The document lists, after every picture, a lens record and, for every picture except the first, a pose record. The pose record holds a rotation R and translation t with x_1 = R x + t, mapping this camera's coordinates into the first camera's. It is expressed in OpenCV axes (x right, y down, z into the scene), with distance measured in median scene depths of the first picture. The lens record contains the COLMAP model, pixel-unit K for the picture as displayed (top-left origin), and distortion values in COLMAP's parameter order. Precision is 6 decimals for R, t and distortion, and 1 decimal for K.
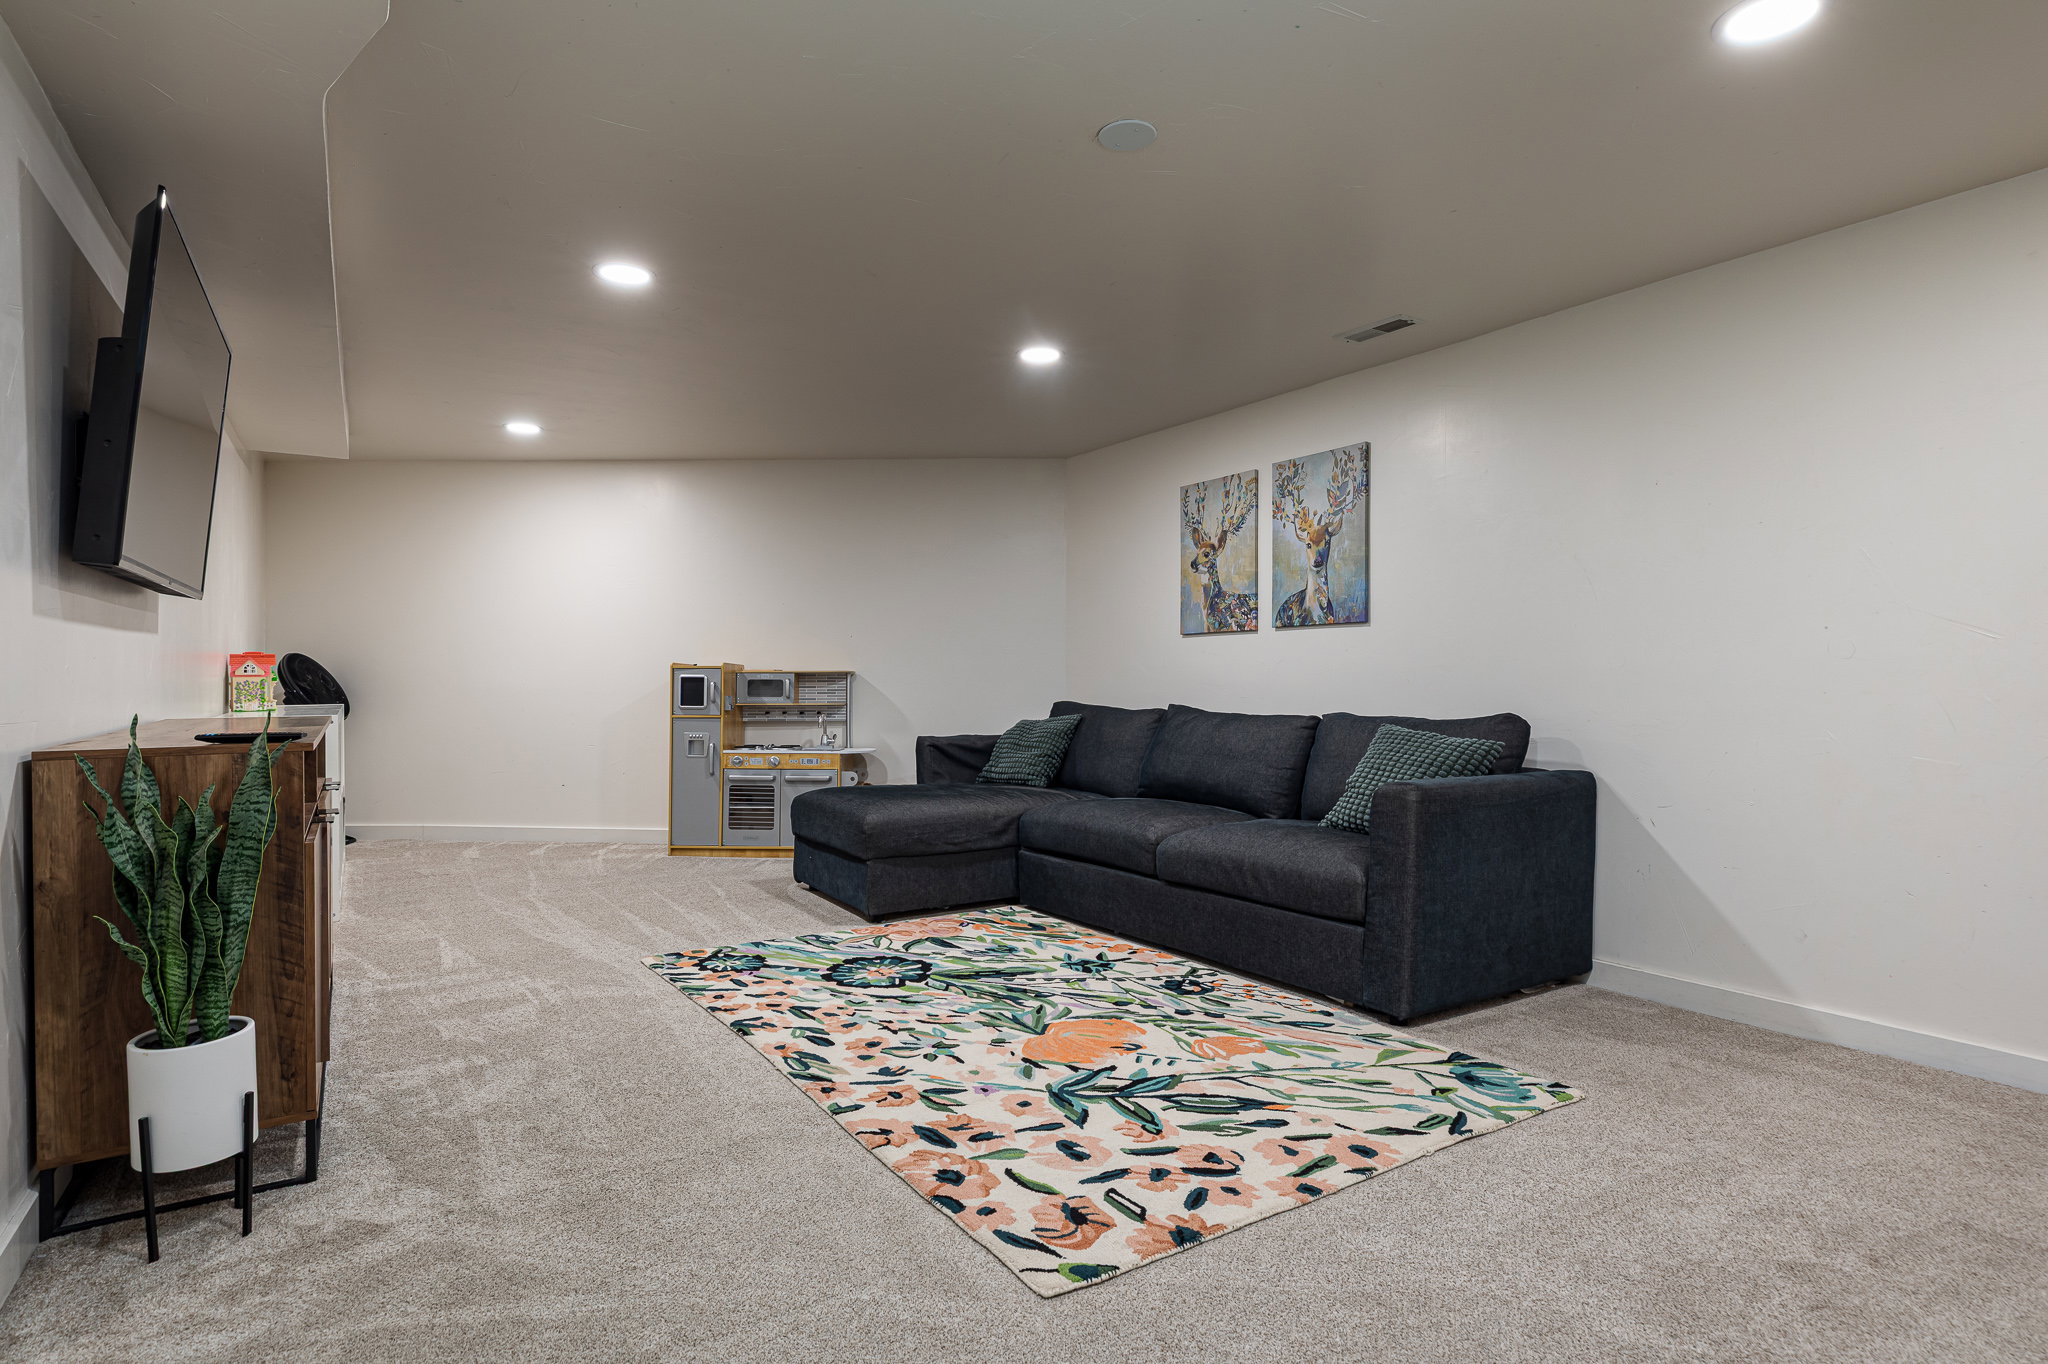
lens RADIAL K [[1071.8, 0, 1023.4], [0, 1071.8, 682.3], [0, 0, 1]] dist [-0.002452, -0.000223]
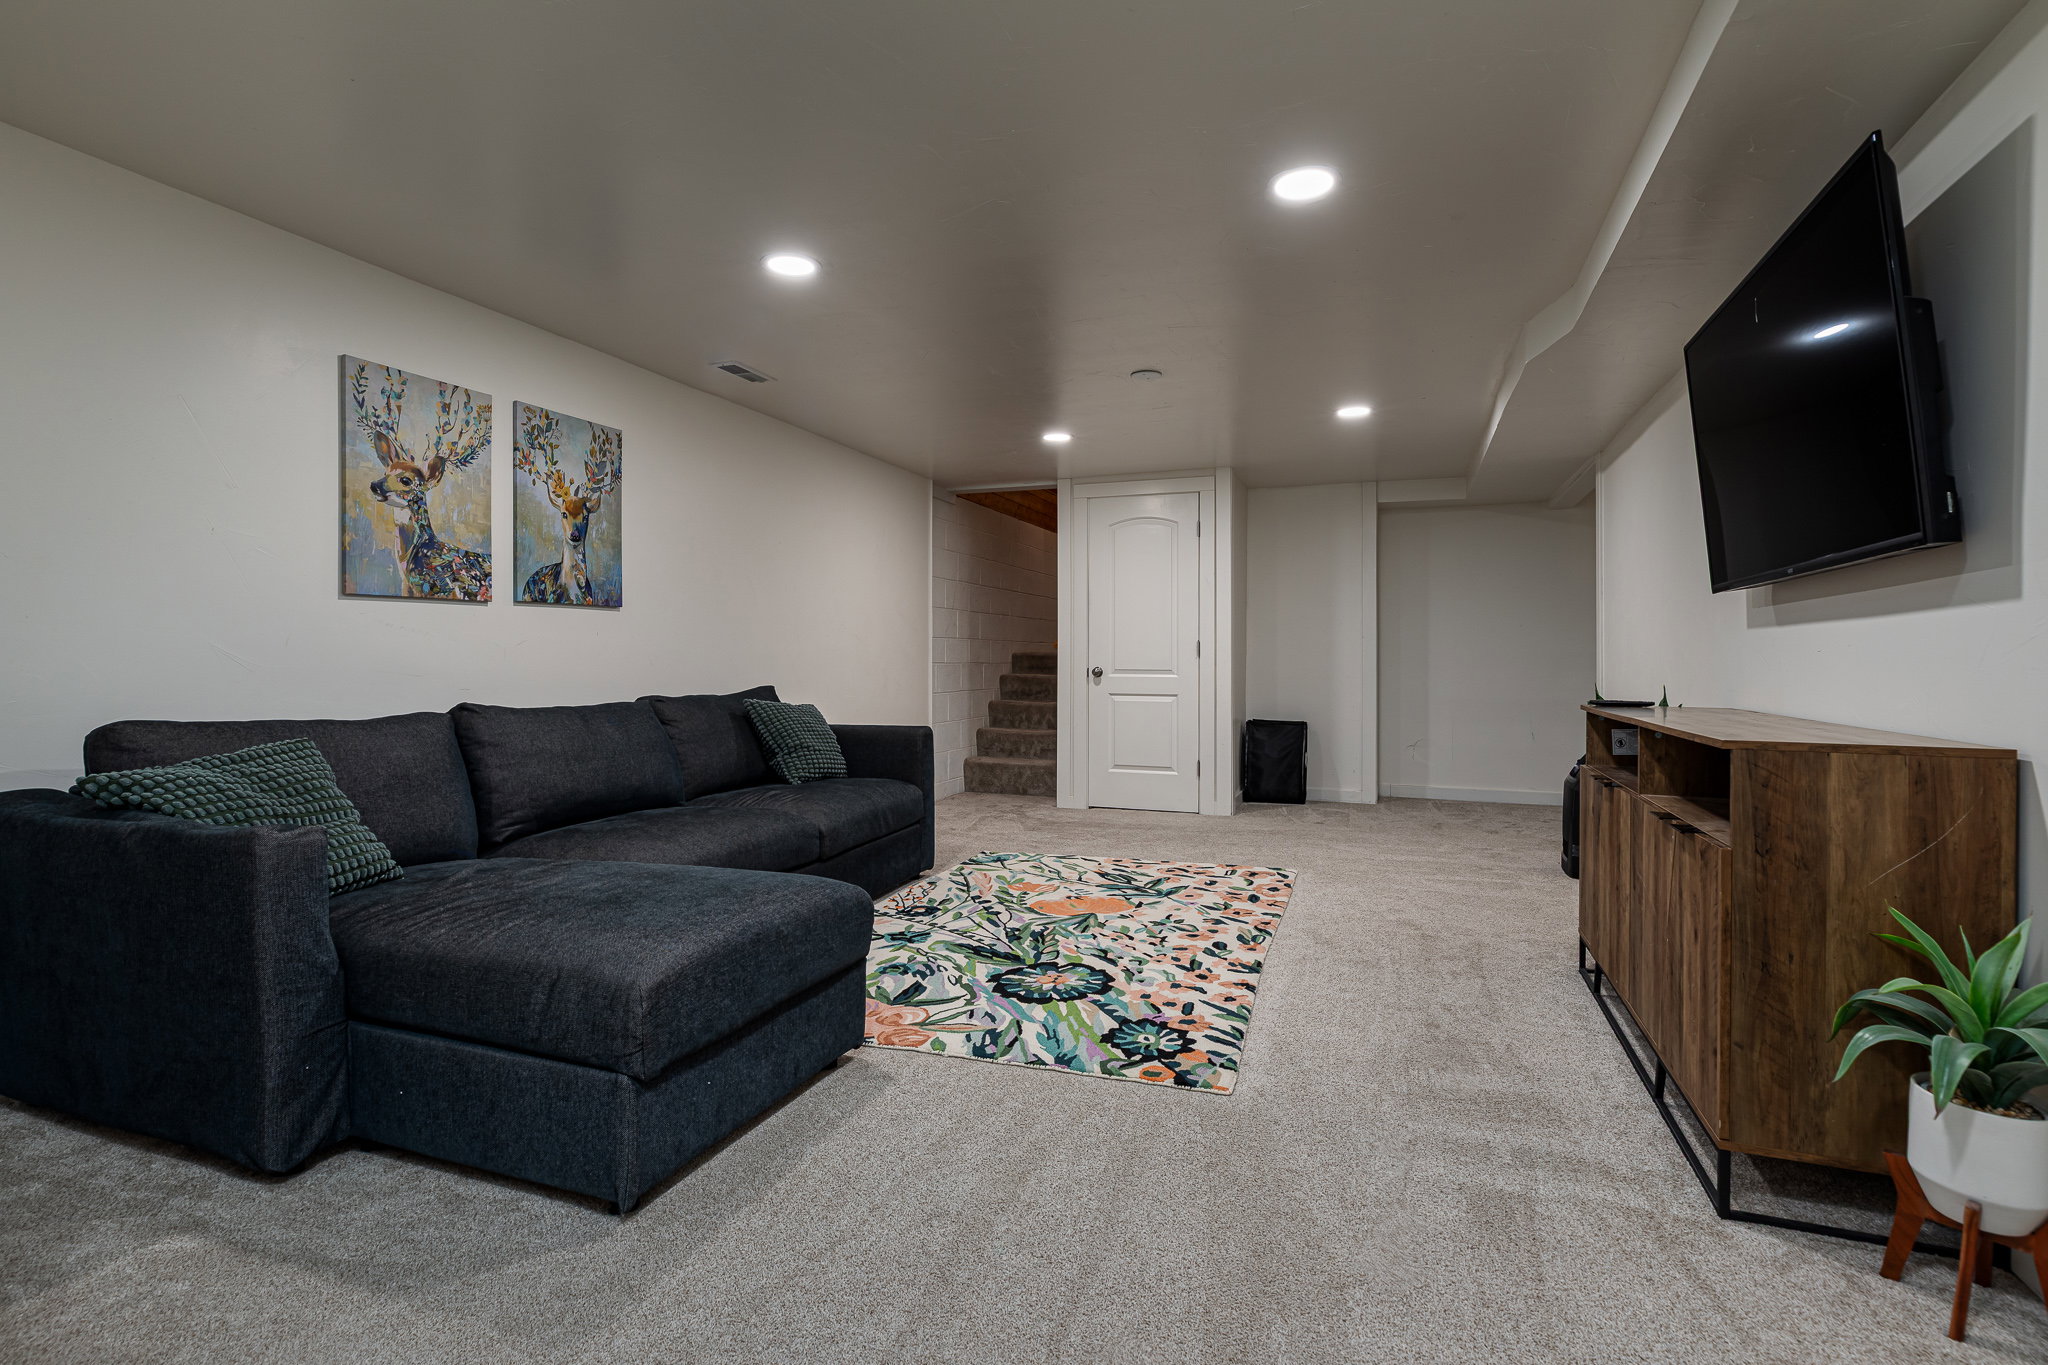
lens RADIAL K [[972.9, 0, 1022.4], [0, 972.9, 654.0], [0, 0, 1]] dist [-0.000802, 0.000129]
pose [[-0.598410, -0.002248, 0.801187, -0.805004], [0.000938, 0.999993, 0.003507, -0.017801], [-0.801190, 0.002850, -0.598403, 1.542935]]
